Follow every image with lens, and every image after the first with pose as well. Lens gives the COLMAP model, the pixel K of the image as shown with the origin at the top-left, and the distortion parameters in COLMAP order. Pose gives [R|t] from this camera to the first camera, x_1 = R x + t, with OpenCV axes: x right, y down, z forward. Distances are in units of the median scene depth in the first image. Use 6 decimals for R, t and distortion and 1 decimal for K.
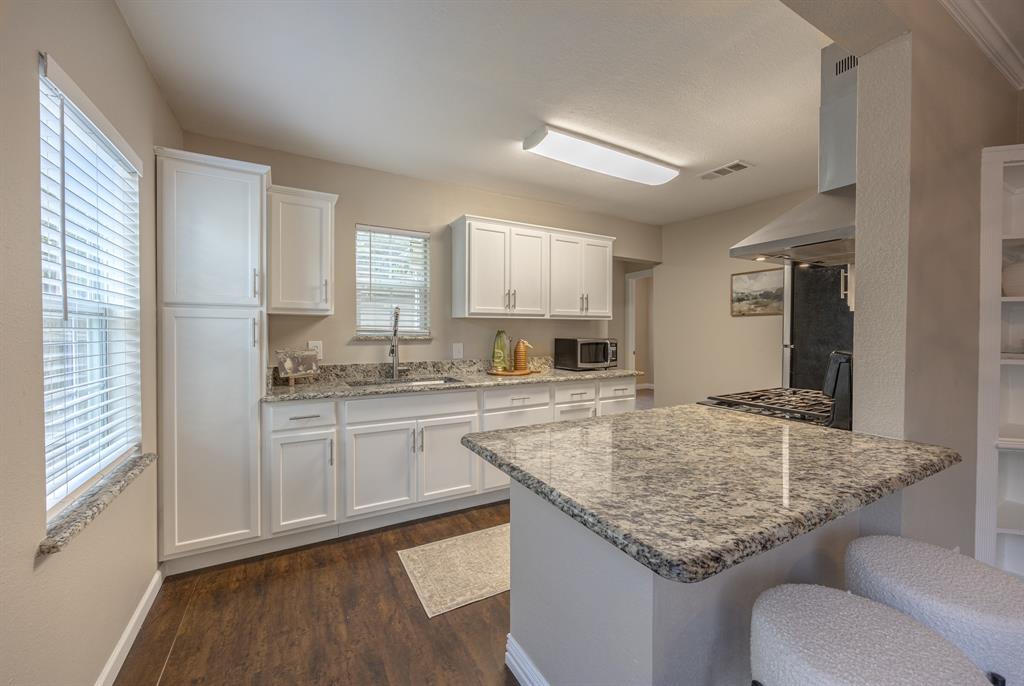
lens RADIAL K [[400.6, 0, 513.3], [0, 400.6, 337.5], [0, 0, 1]] dist [0.000455, 0.000077]
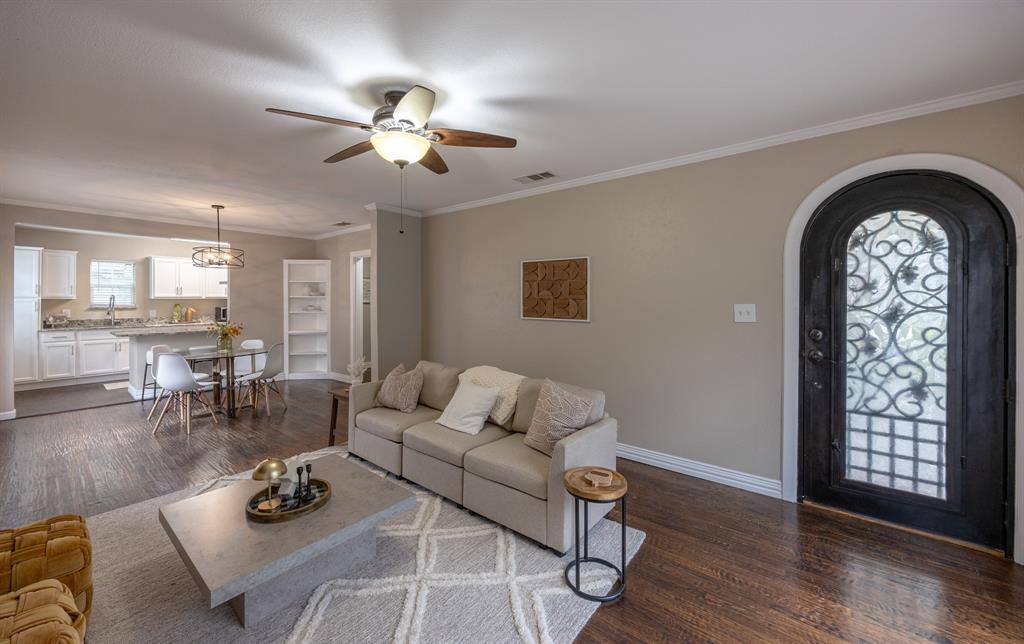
lens RADIAL K [[371.4, 0, 513.8], [0, 371.4, 299.1], [0, 0, 1]] dist [-0.018386, -0.000169]
pose [[0.919333, -0.004235, 0.393457, 1.105580], [0.011240, 0.999817, -0.015500, 0.010009], [-0.393319, 0.018672, 0.919212, -2.013141]]
